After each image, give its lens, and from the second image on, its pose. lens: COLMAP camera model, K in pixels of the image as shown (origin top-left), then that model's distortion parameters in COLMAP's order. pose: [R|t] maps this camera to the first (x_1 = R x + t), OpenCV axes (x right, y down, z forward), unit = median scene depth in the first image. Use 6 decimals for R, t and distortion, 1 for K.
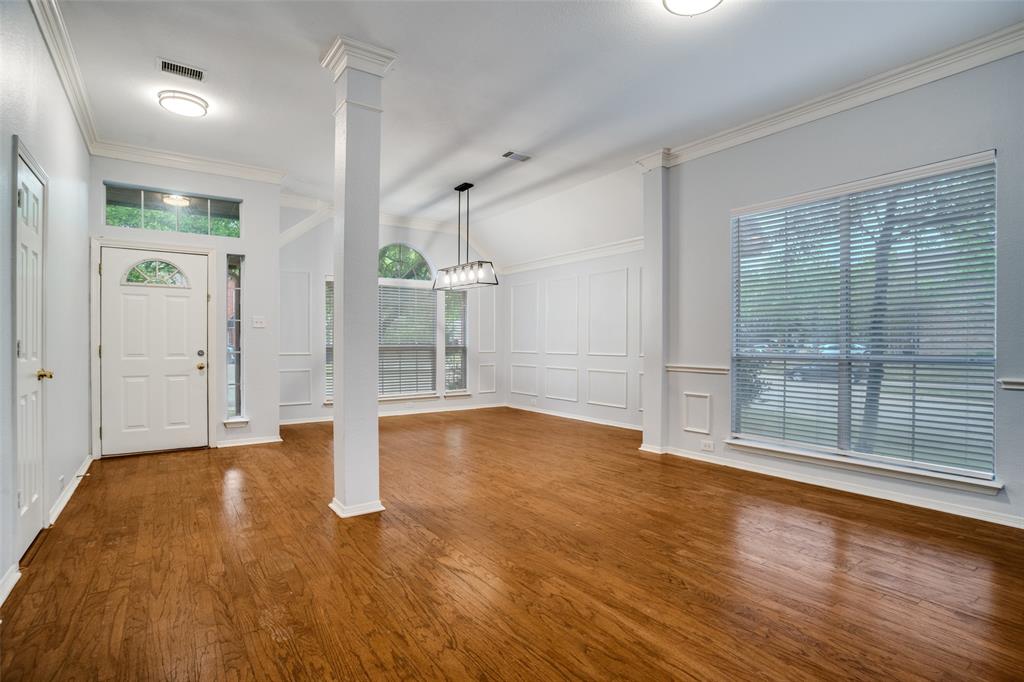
lens RADIAL K [[503.3, 0, 512.0], [0, 503.3, 341.0], [0, 0, 1]] dist [-0.067351, 0.029917]
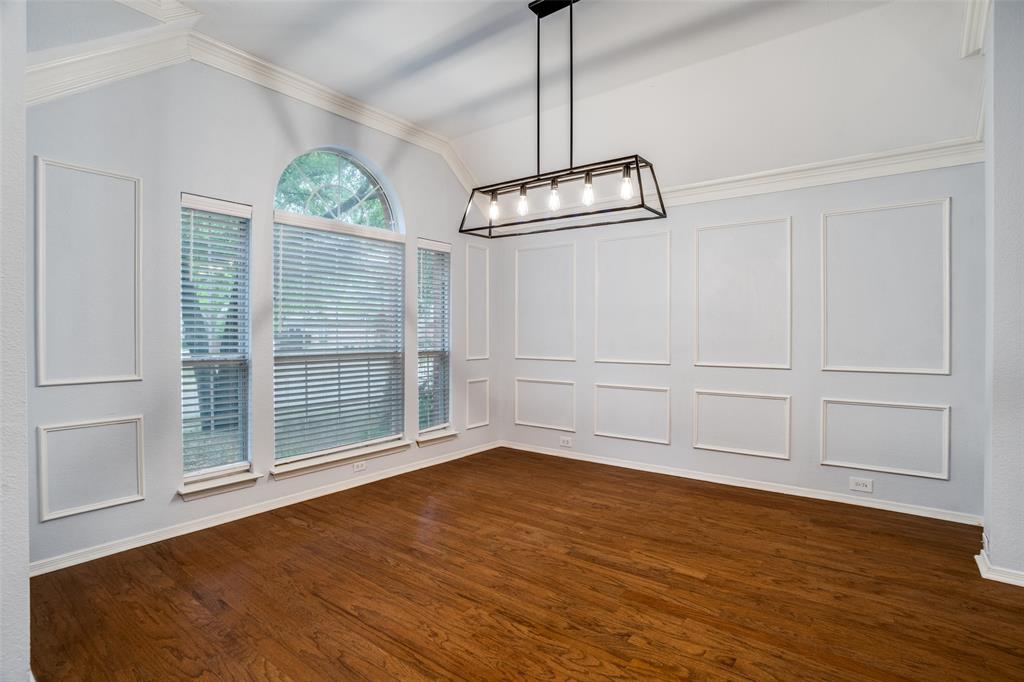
lens RADIAL K [[503.3, 0, 512.0], [0, 503.3, 341.0], [0, 0, 1]] dist [-0.067351, 0.029917]
pose [[0.948654, -0.000592, 0.316315, -0.211497], [-0.001525, 0.999978, 0.006445, -0.003163], [-0.316312, -0.006596, 0.948632, 0.448643]]
